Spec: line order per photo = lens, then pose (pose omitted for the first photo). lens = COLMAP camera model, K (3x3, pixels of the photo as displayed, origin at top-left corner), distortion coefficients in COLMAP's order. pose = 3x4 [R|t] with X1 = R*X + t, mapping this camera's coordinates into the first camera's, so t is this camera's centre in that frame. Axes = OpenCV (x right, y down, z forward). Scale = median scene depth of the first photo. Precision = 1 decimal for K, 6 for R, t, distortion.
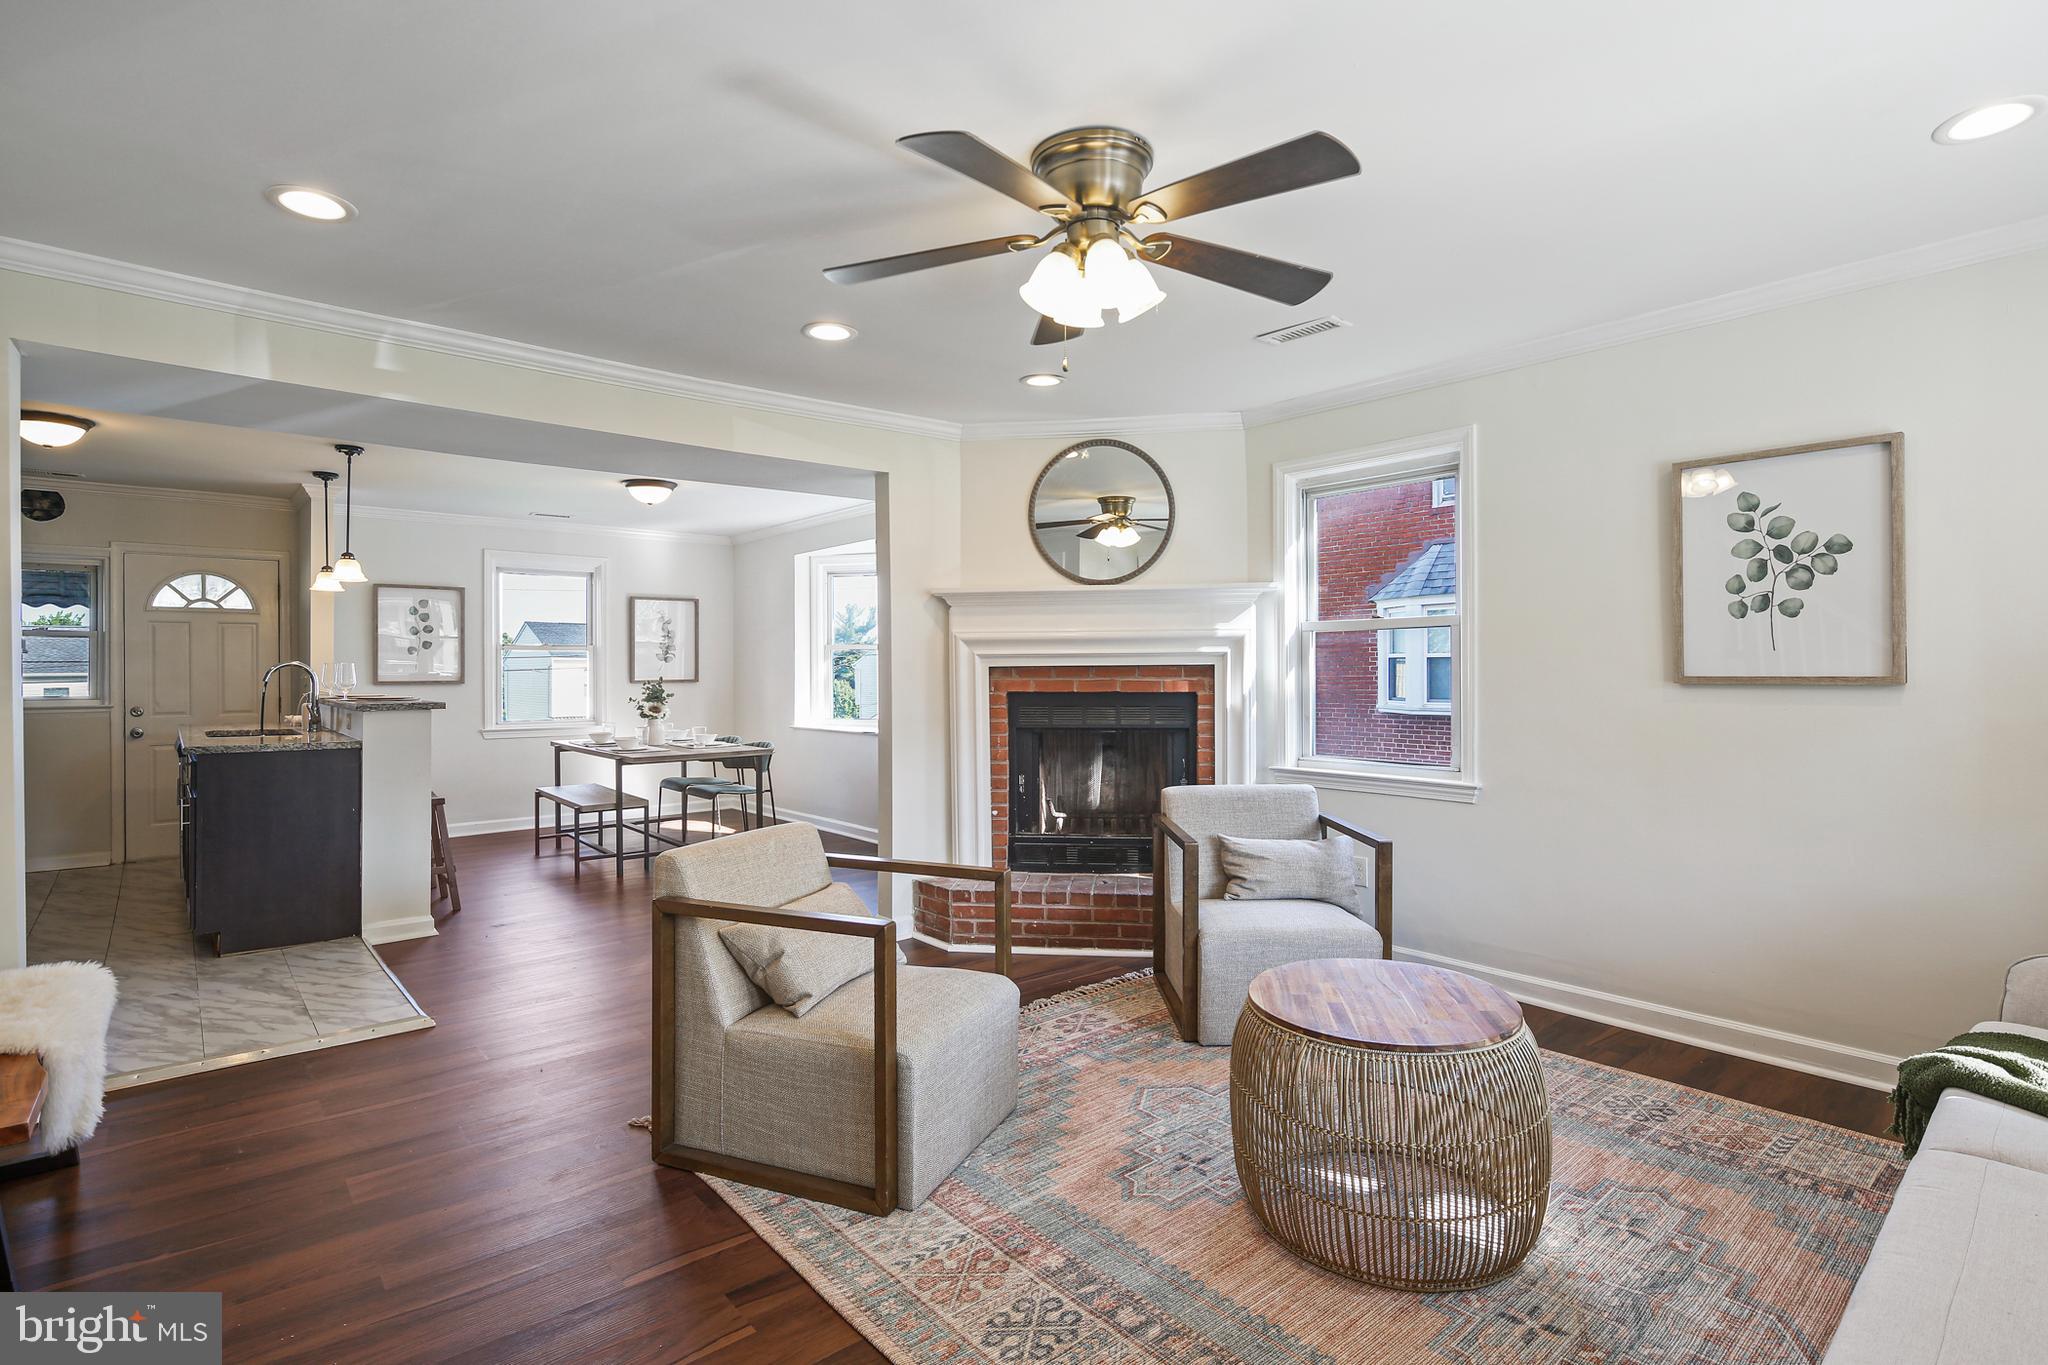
lens RADIAL K [[1009.7, 0, 1030.6], [0, 1009.7, 670.5], [0, 0, 1]] dist [0.002130, -0.000839]
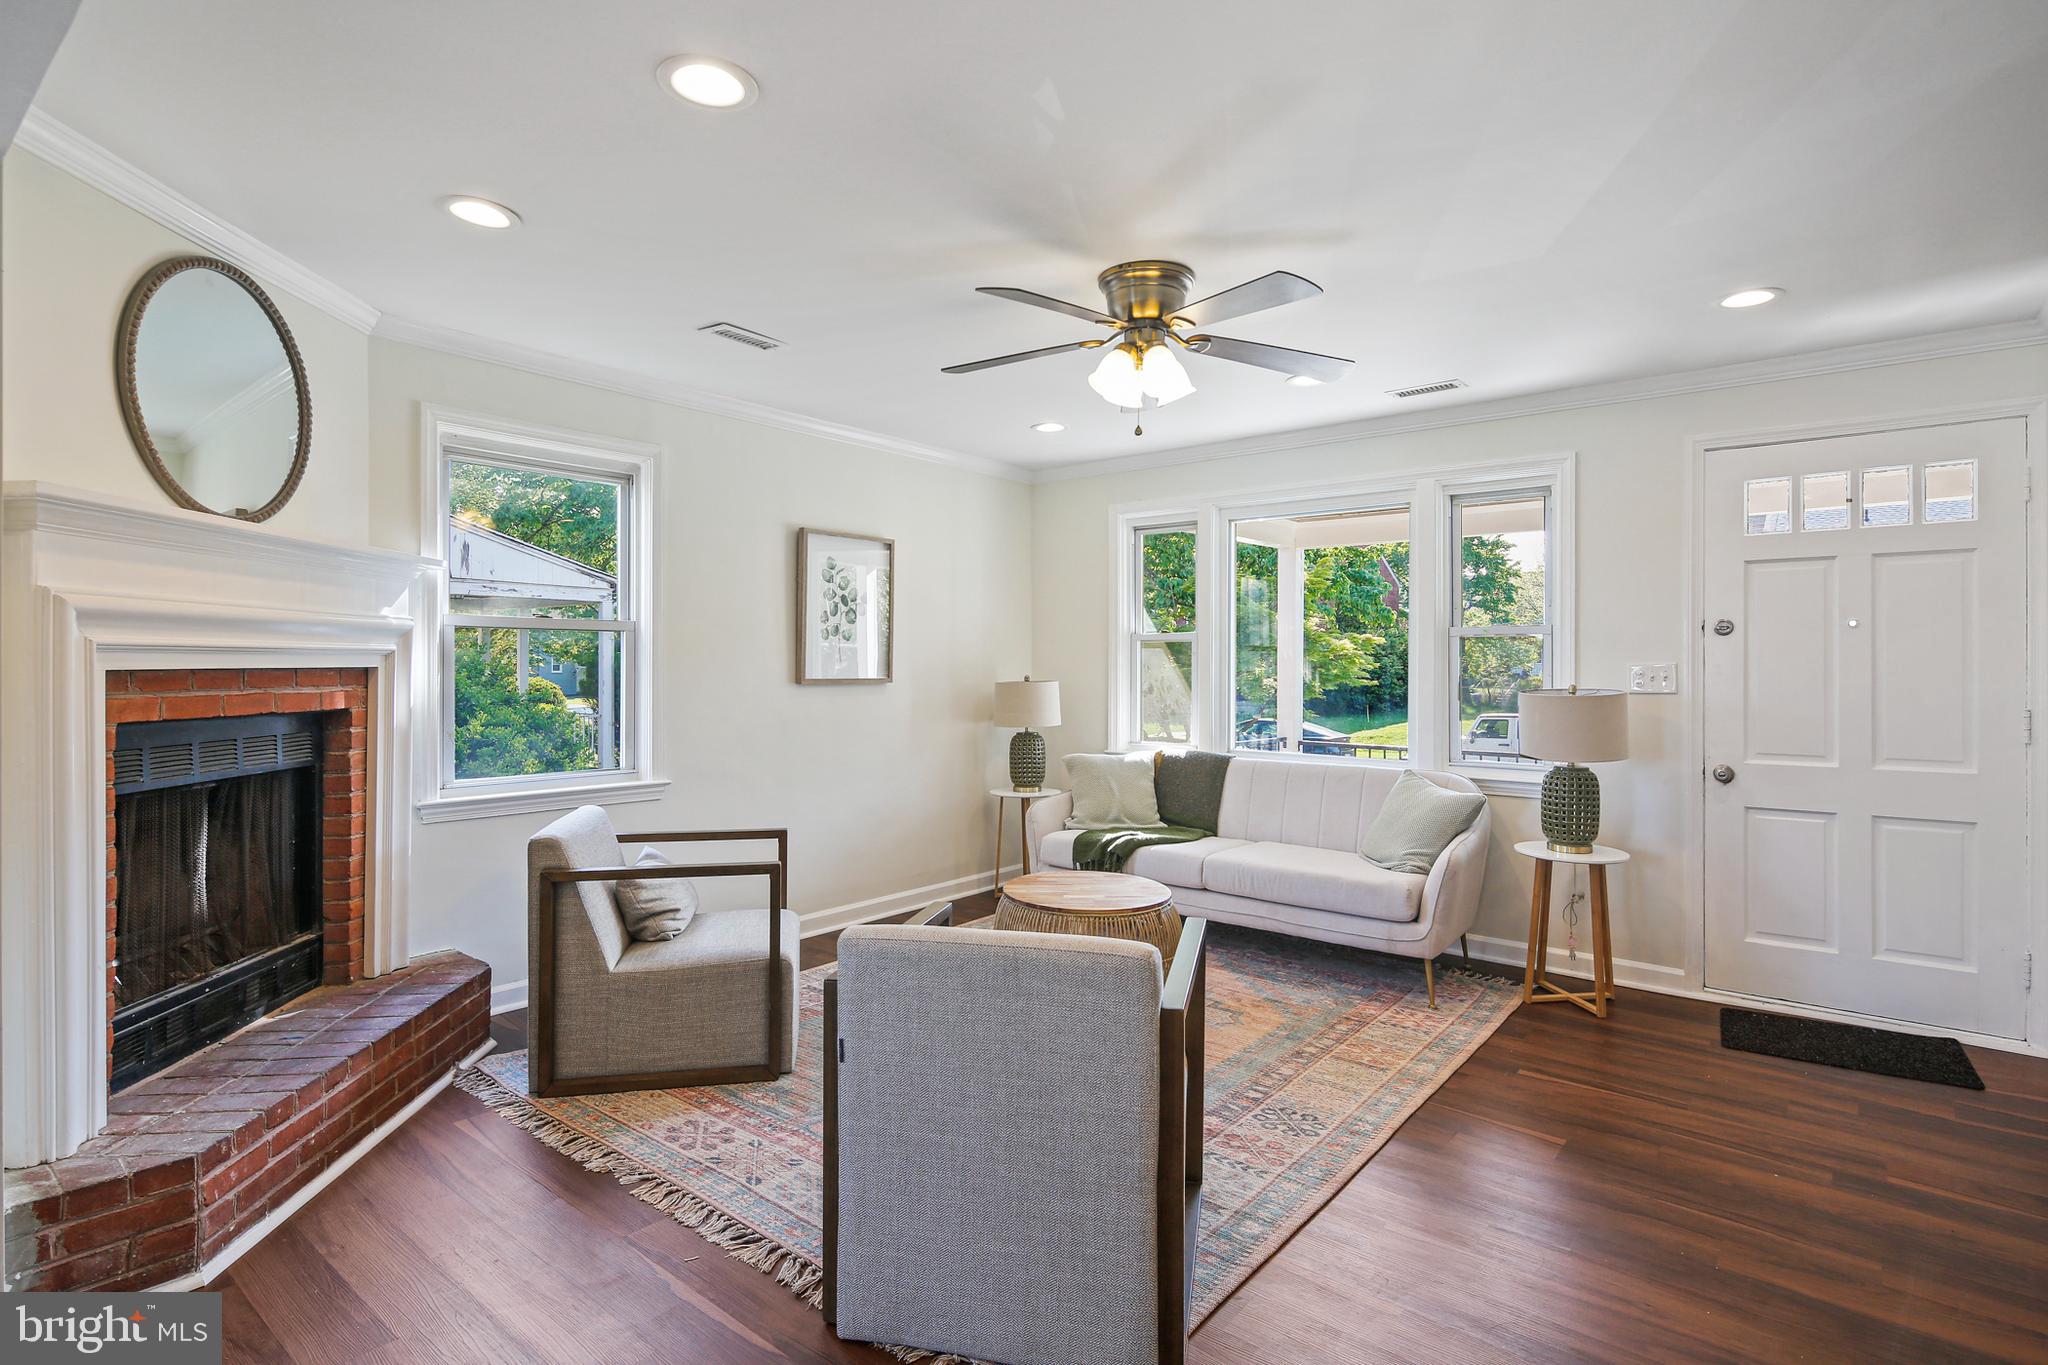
lens RADIAL K [[1009.7, 0, 1030.6], [0, 1009.7, 670.5], [0, 0, 1]] dist [0.002130, -0.000839]
pose [[-0.174749, -0.000956, 0.984613, -0.811266], [-0.003429, 0.999994, 0.000363, -0.008017], [-0.984607, -0.003313, -0.174751, 0.951102]]
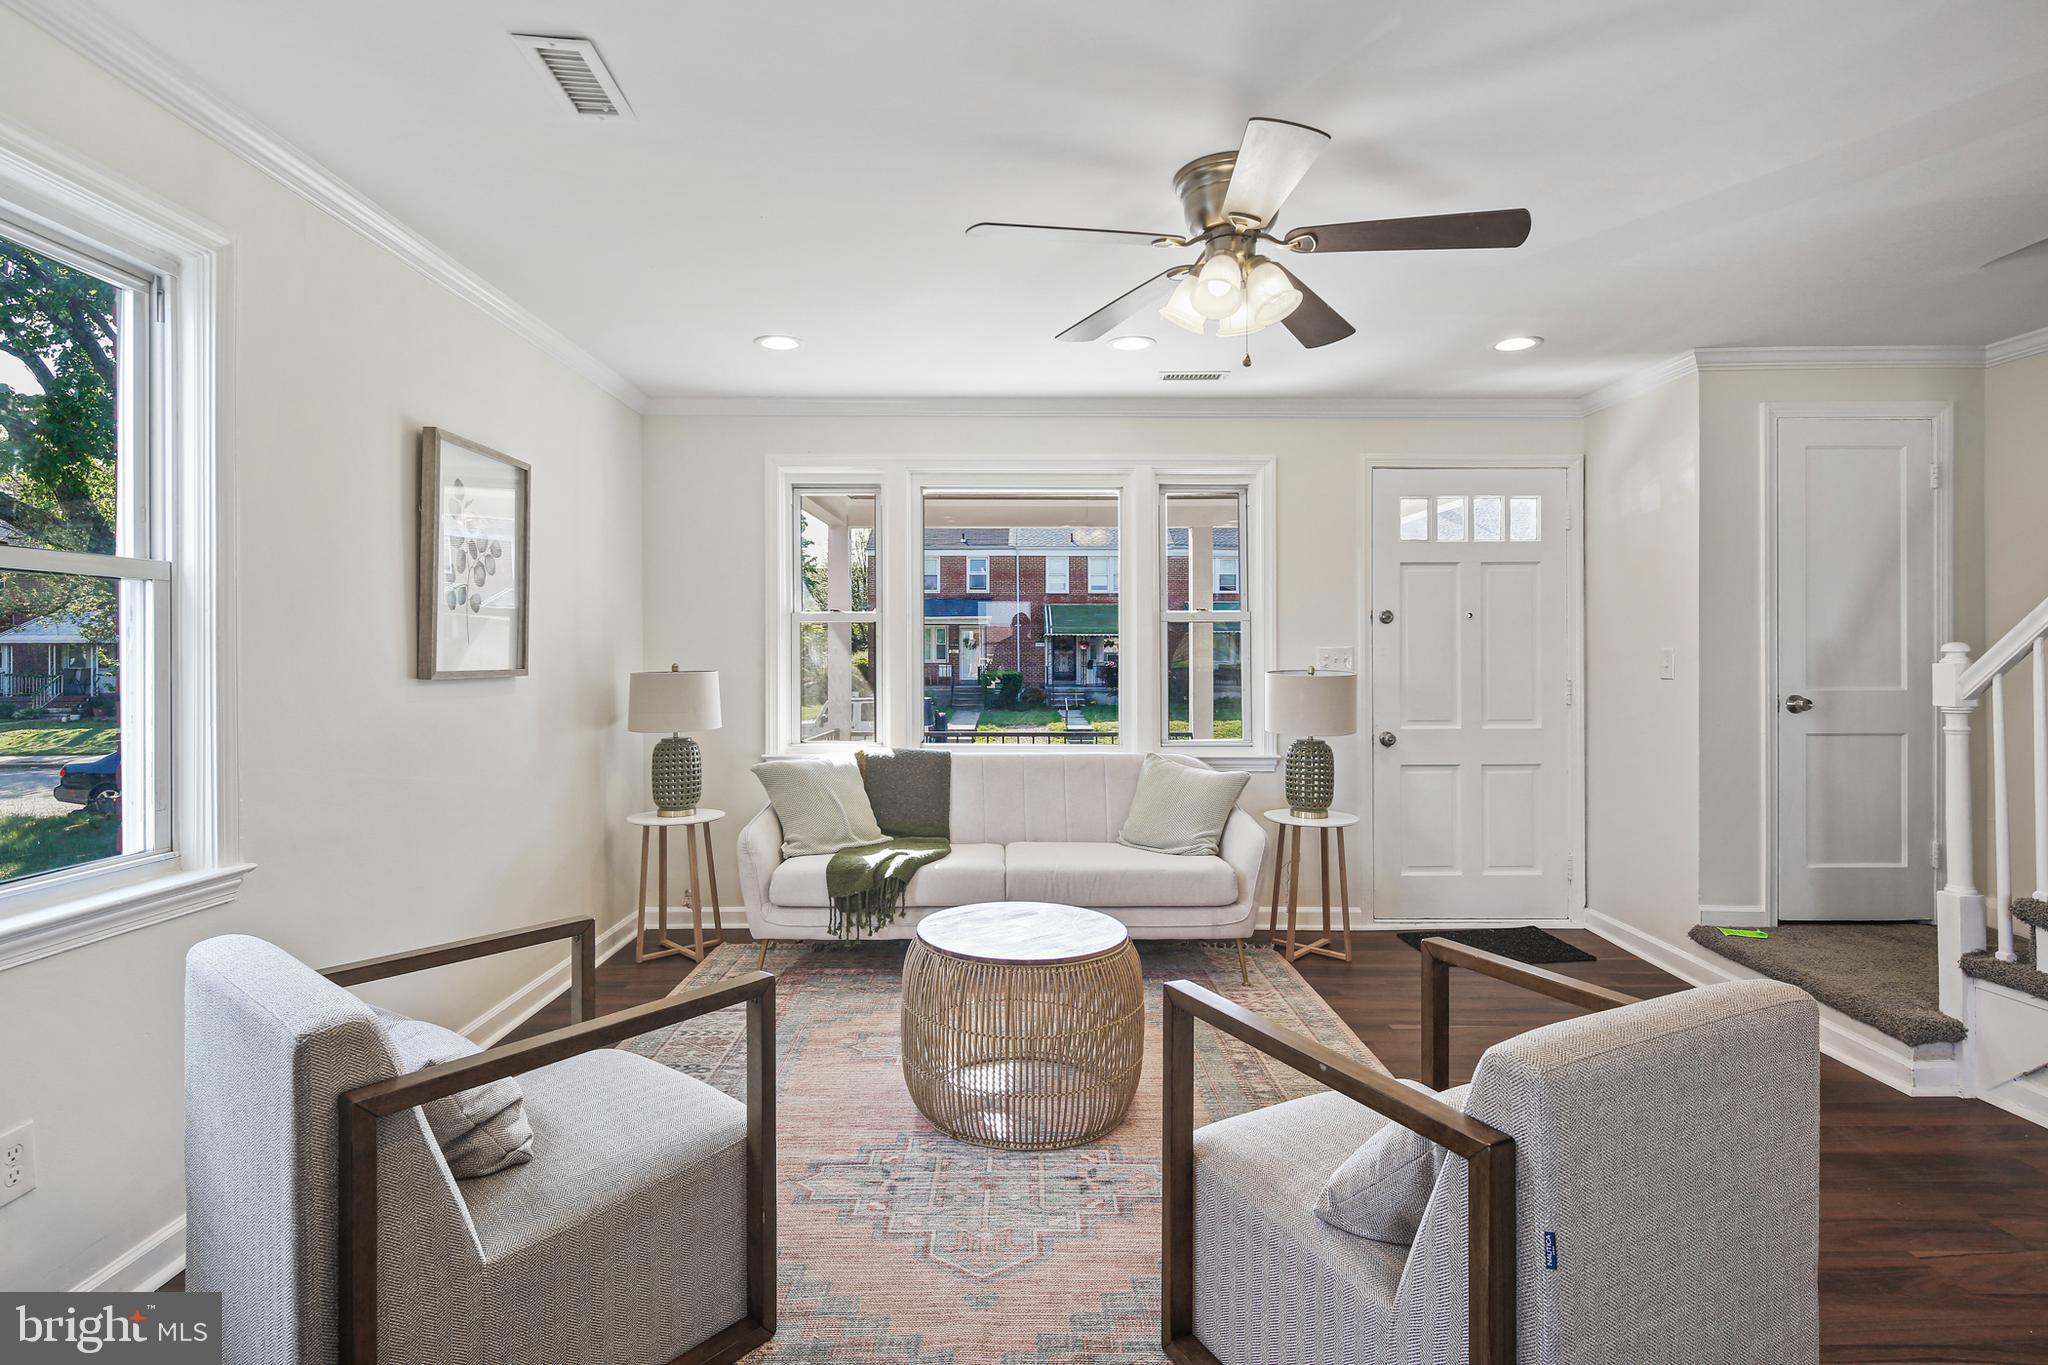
lens RADIAL K [[1006.8, 0, 1024.7], [0, 1006.8, 660.9], [0, 0, 1]] dist [0.002681, -0.000216]
pose [[-0.759945, 0.001651, 0.649985, -0.318105], [0.003628, 0.999992, 0.001701, -0.003366], [-0.649977, 0.003651, -0.759945, 1.353755]]
